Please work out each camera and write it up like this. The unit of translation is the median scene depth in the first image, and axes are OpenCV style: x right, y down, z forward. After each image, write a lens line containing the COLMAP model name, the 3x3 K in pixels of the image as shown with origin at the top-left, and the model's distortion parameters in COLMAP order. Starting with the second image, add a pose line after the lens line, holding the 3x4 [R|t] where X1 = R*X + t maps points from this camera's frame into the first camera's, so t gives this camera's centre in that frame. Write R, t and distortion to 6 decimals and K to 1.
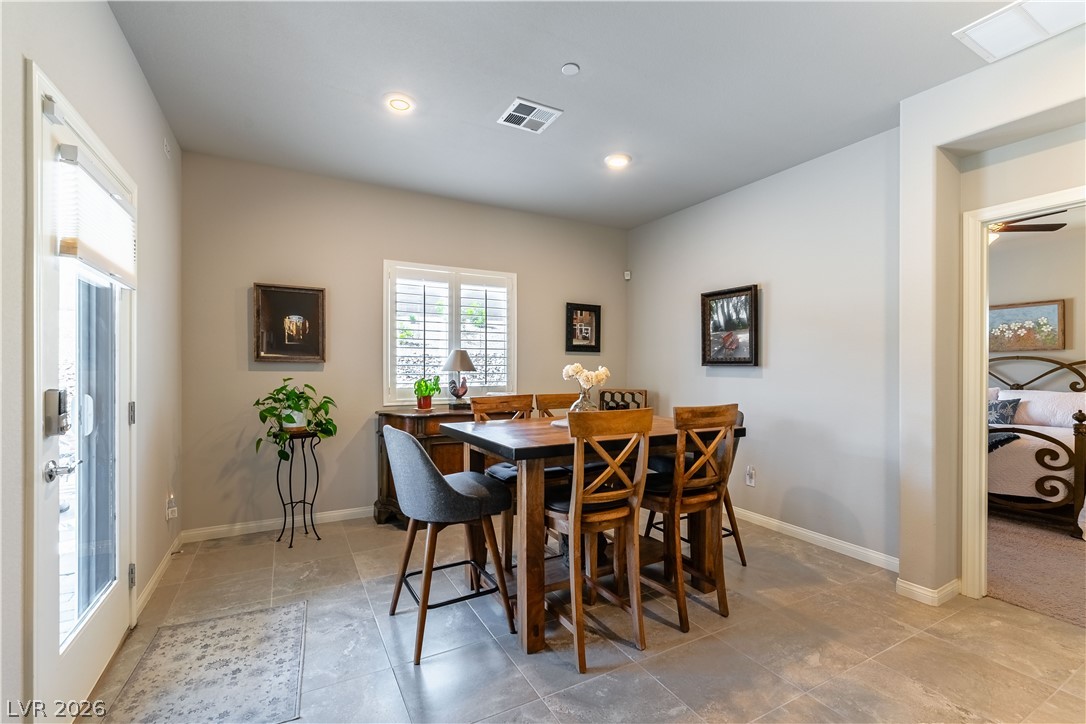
lens RADIAL K [[470.5, 0, 543.0], [0, 470.5, 362.0], [0, 0, 1]] dist [-0.012584, -0.000202]
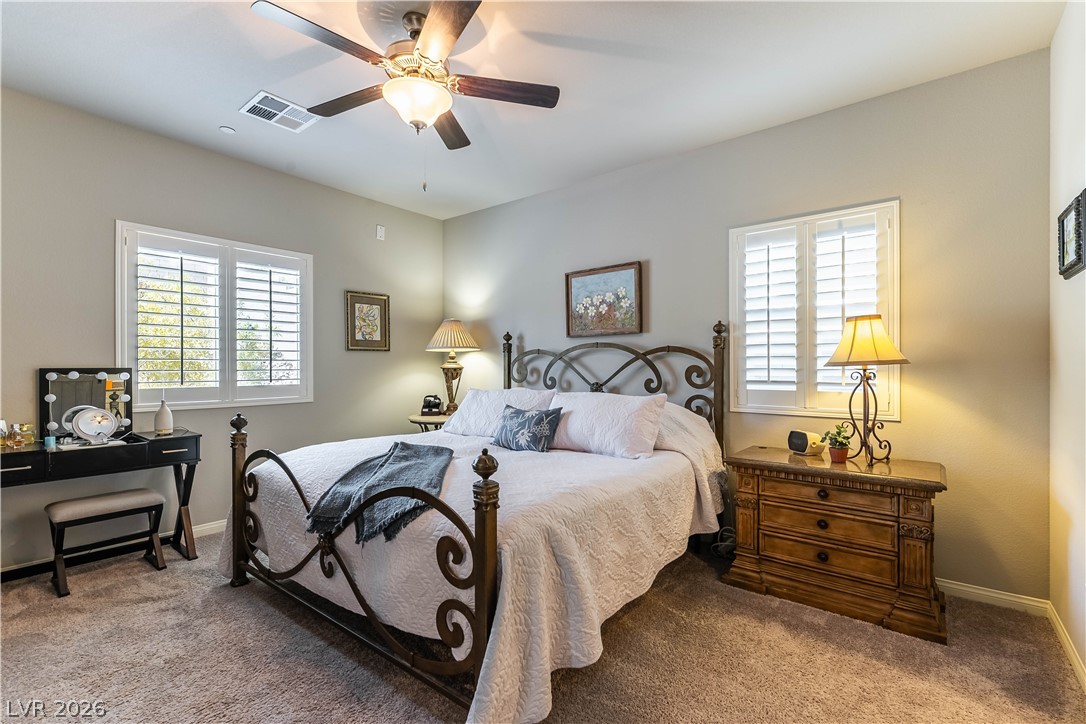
lens RADIAL K [[473.4, 0, 549.6], [0, 473.4, 351.0], [0, 0, 1]] dist [0.002621, -0.000301]
pose [[0.923539, 0.006990, 0.383442, 0.703139], [-0.003643, 0.999949, -0.009455, 0.007431], [-0.383488, 0.007336, 0.923517, 0.379199]]
